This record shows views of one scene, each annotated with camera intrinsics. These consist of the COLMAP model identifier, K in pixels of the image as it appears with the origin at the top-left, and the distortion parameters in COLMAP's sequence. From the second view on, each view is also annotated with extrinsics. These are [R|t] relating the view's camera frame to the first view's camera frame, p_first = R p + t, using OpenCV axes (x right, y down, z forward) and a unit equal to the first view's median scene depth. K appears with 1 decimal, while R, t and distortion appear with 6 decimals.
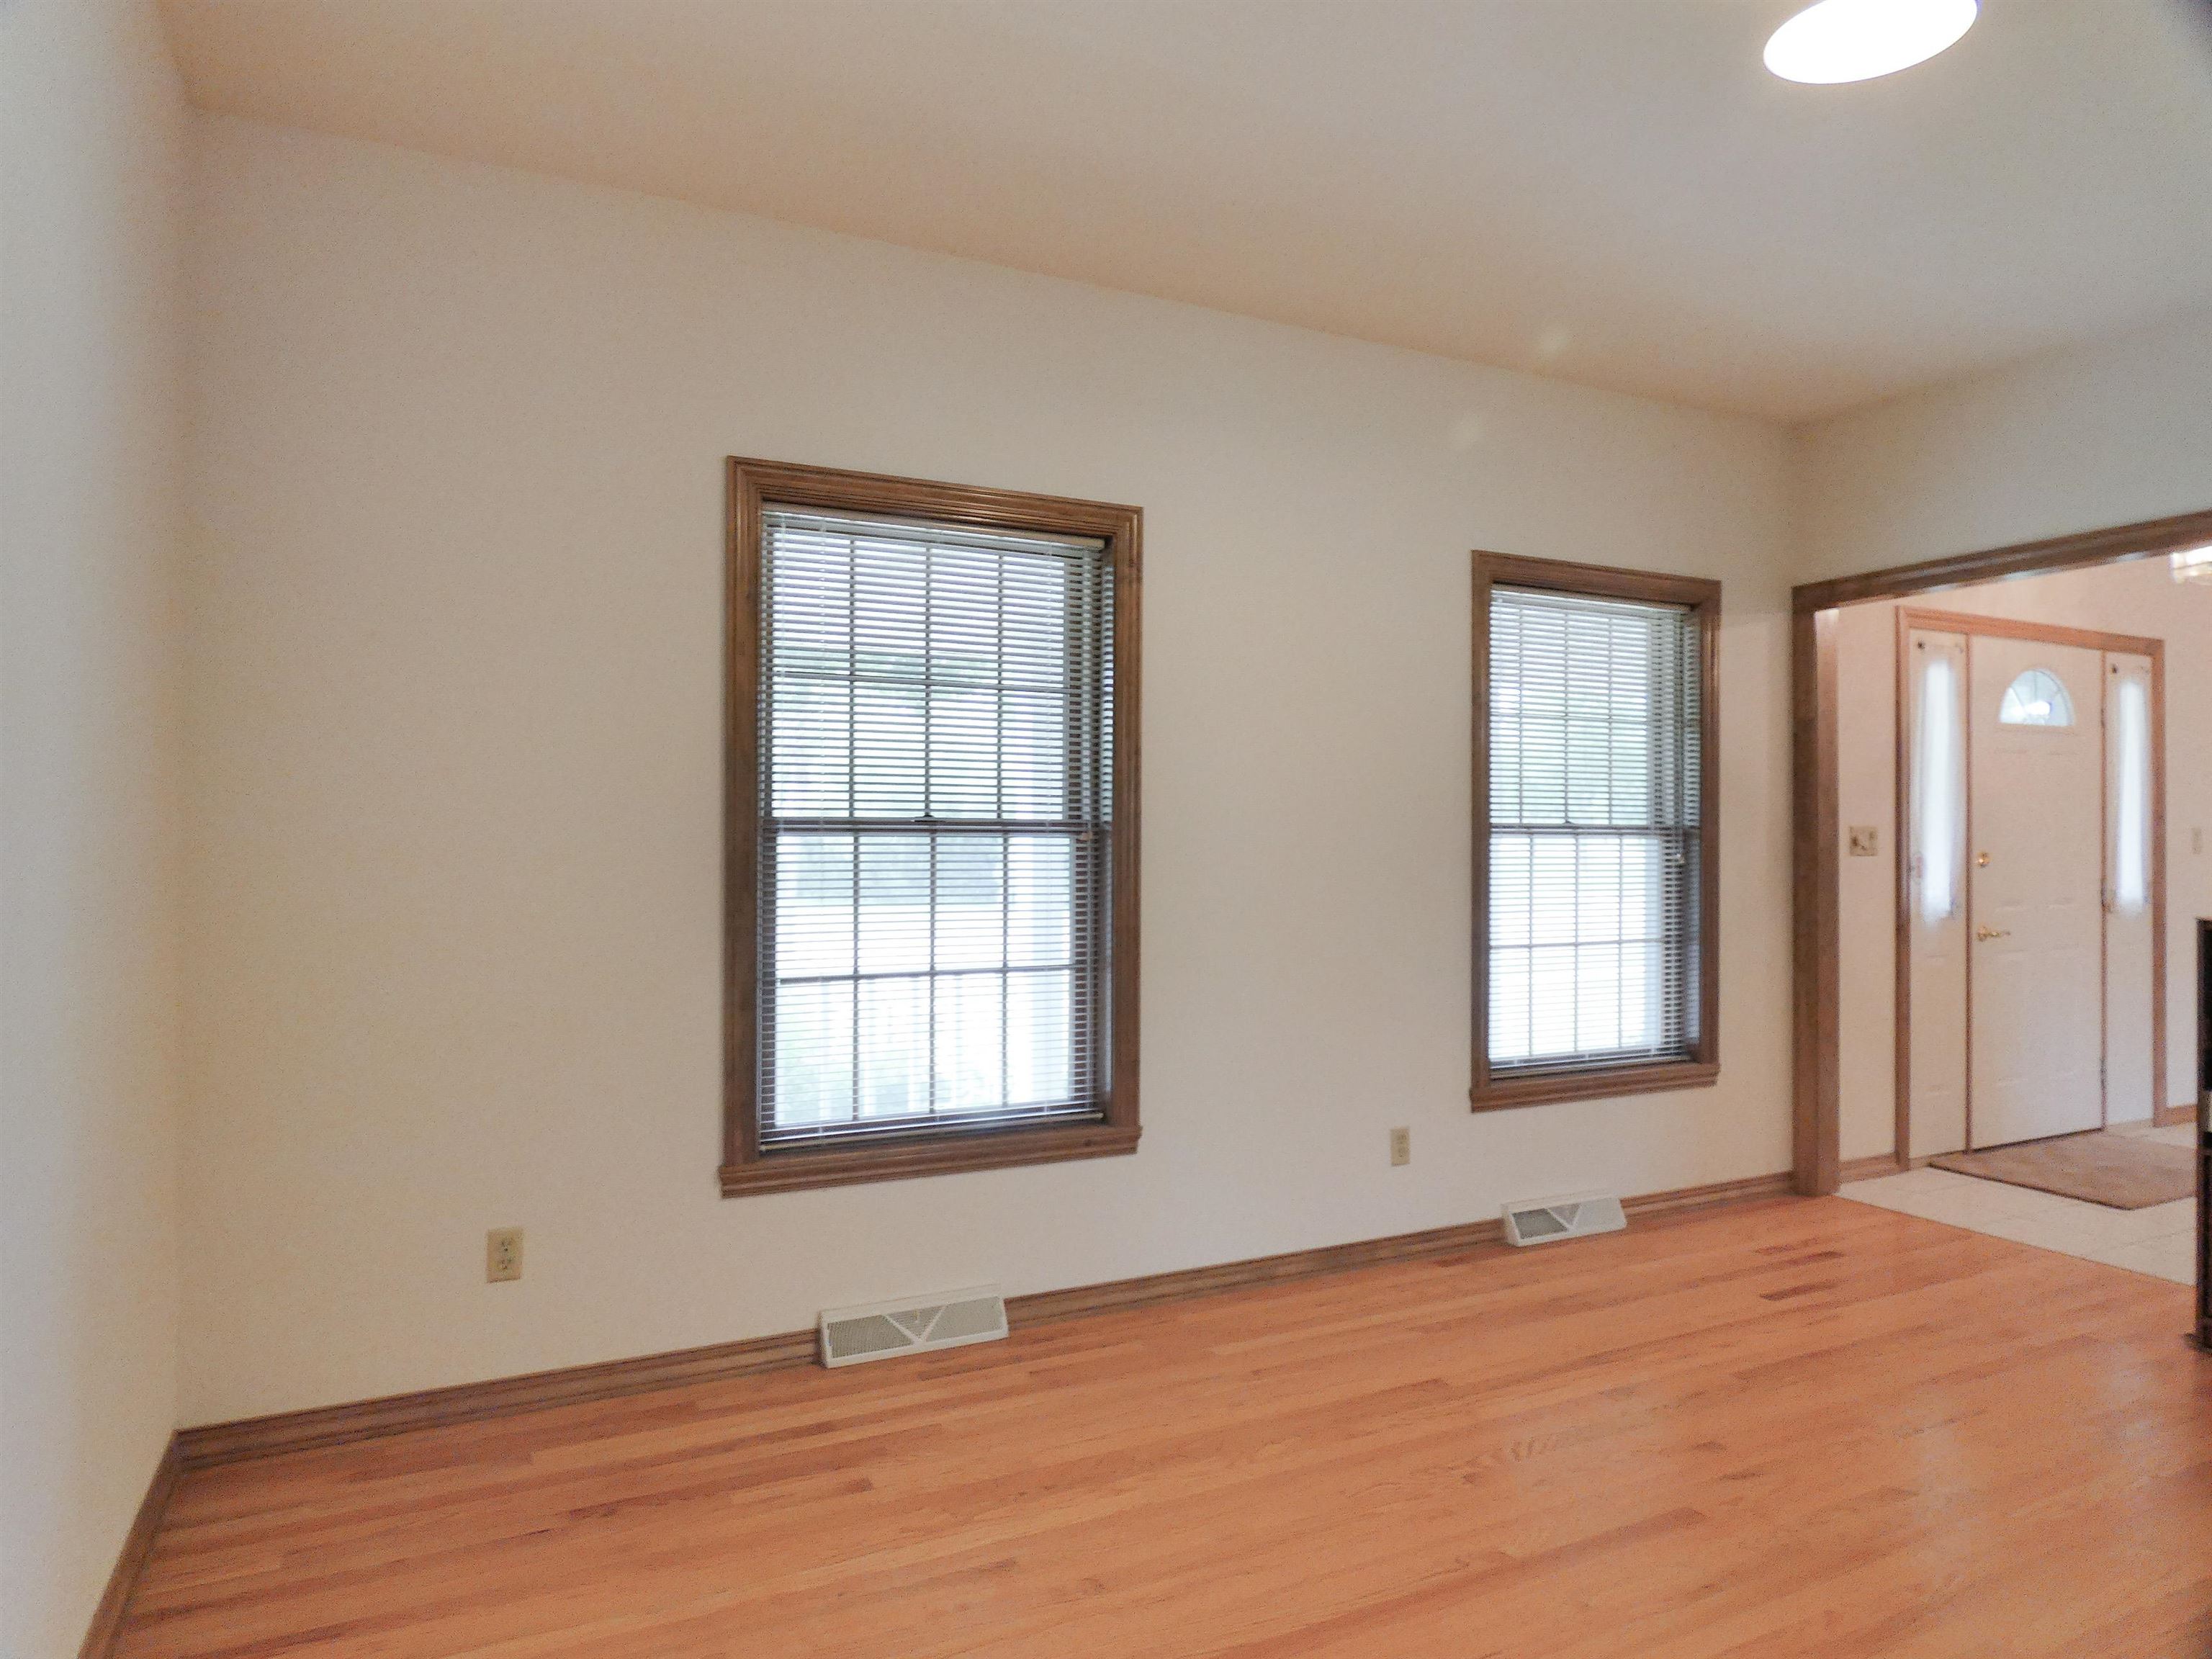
lens RADIAL K [[1370.5, 0, 1106.0], [0, 1370.5, 829.5], [0, 0, 1]] dist [-0.001641, -0.011113]
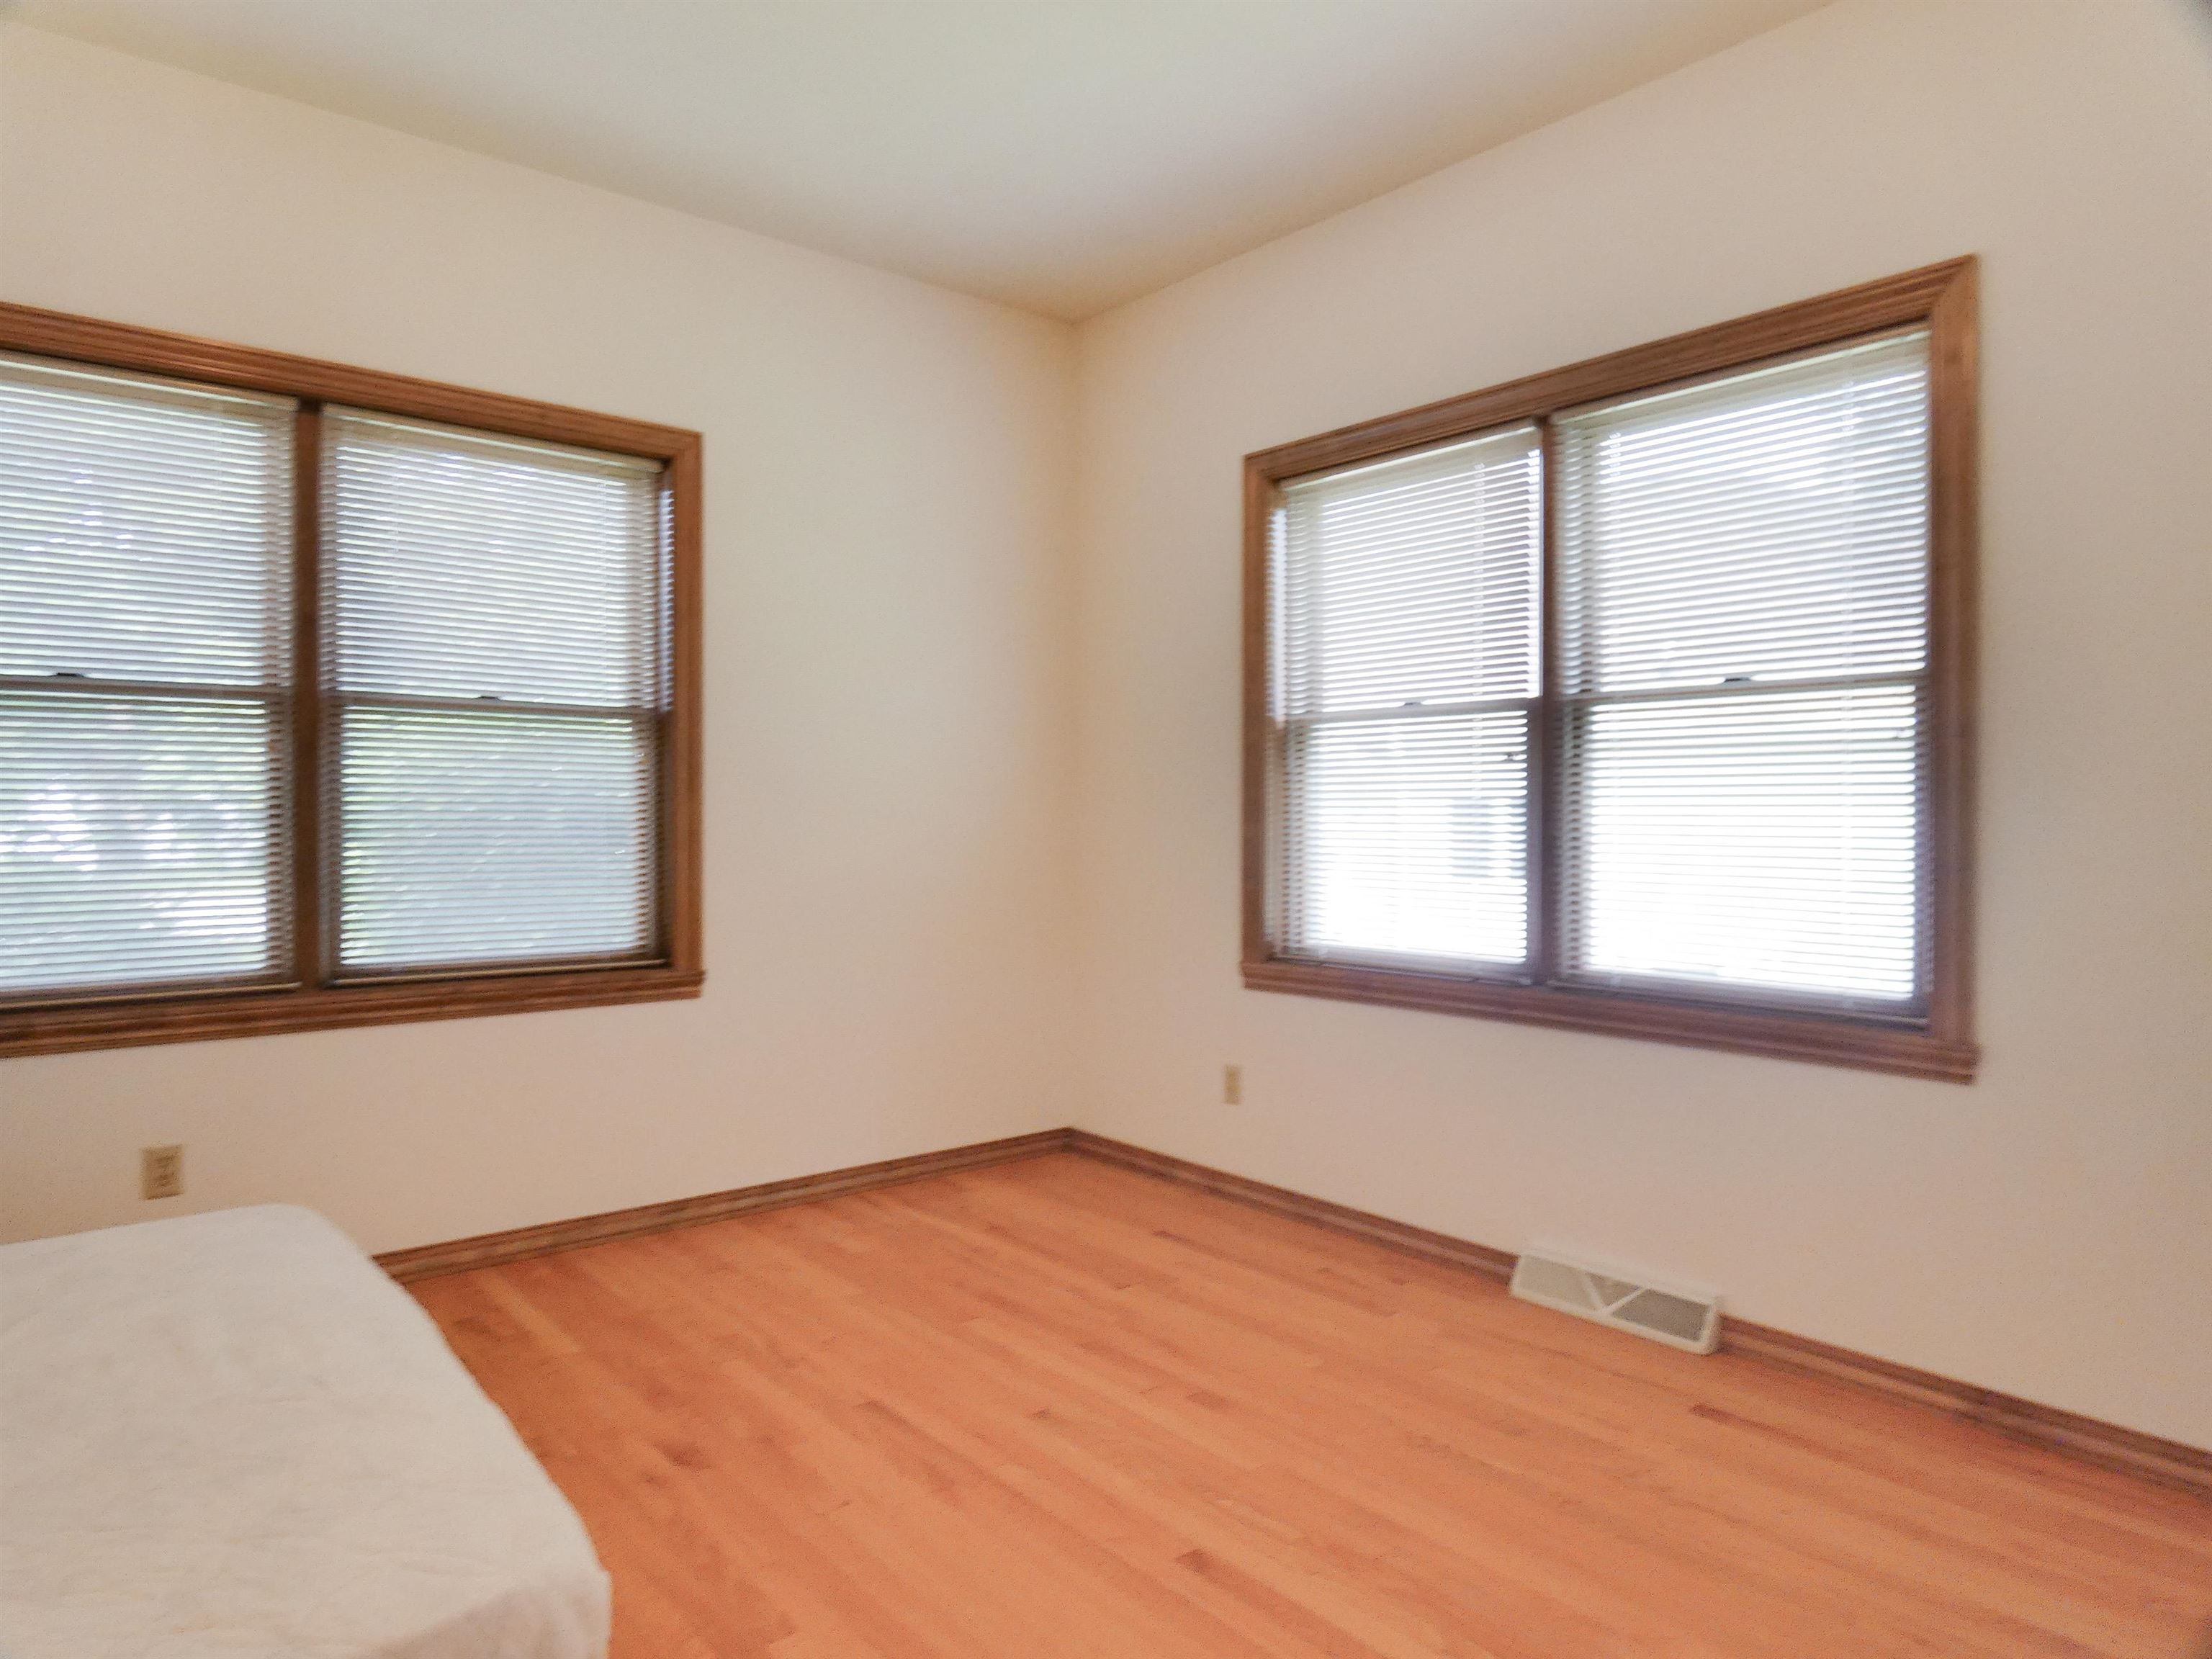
lens RADIAL K [[1370.5, 0, 1106.0], [0, 1370.5, 829.5], [0, 0, 1]] dist [-0.001641, -0.011113]
pose [[0.227691, 0.007022, -0.973708, 0.848556], [-0.000687, 0.999975, 0.007051, 0.049880], [0.973733, -0.000936, 0.227690, 0.566297]]
